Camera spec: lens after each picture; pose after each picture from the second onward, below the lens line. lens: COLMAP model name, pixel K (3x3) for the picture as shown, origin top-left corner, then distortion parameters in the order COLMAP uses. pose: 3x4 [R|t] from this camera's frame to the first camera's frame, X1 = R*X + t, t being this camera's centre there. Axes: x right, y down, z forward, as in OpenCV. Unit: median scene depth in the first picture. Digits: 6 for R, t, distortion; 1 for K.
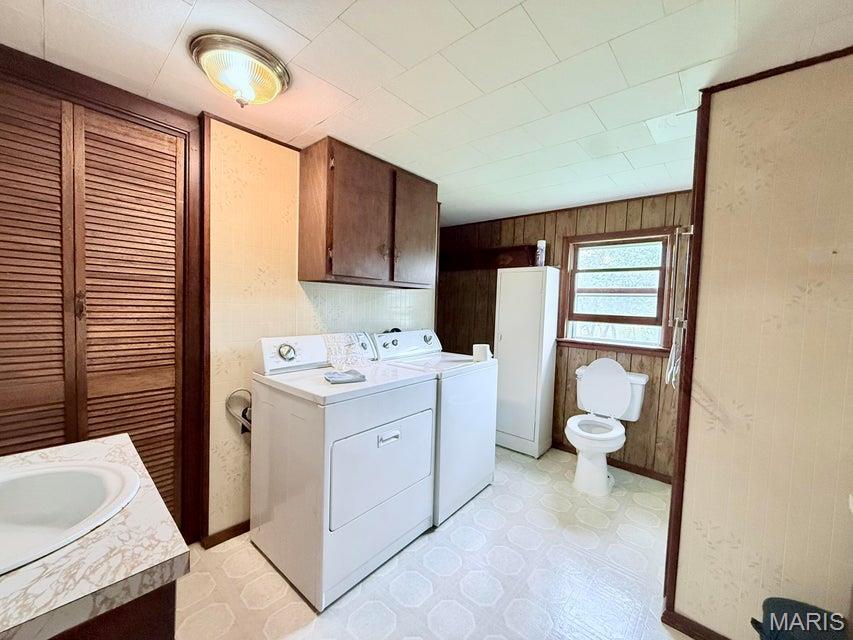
lens RADIAL K [[342.8, 0, 423.8], [0, 342.8, 320.4], [0, 0, 1]] dist [-0.003429, 0.000616]
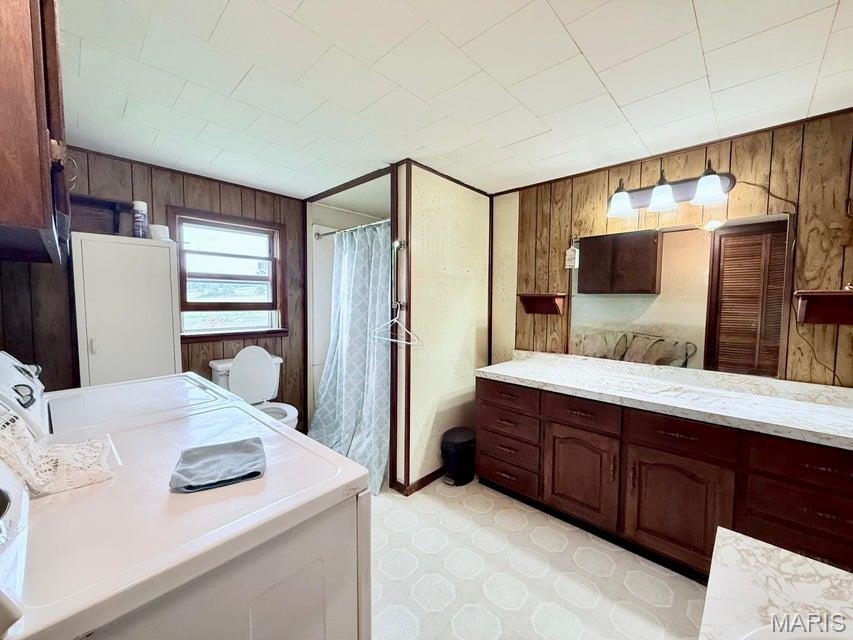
lens RADIAL K [[342.8, 0, 423.8], [0, 342.8, 318.1], [0, 0, 1]] dist [-0.003429, 0.000616]
pose [[0.029541, -0.088694, 0.995621, -0.423170], [0.040673, 0.995337, 0.087462, -0.035717], [-0.998736, 0.037911, 0.033010, 0.454683]]
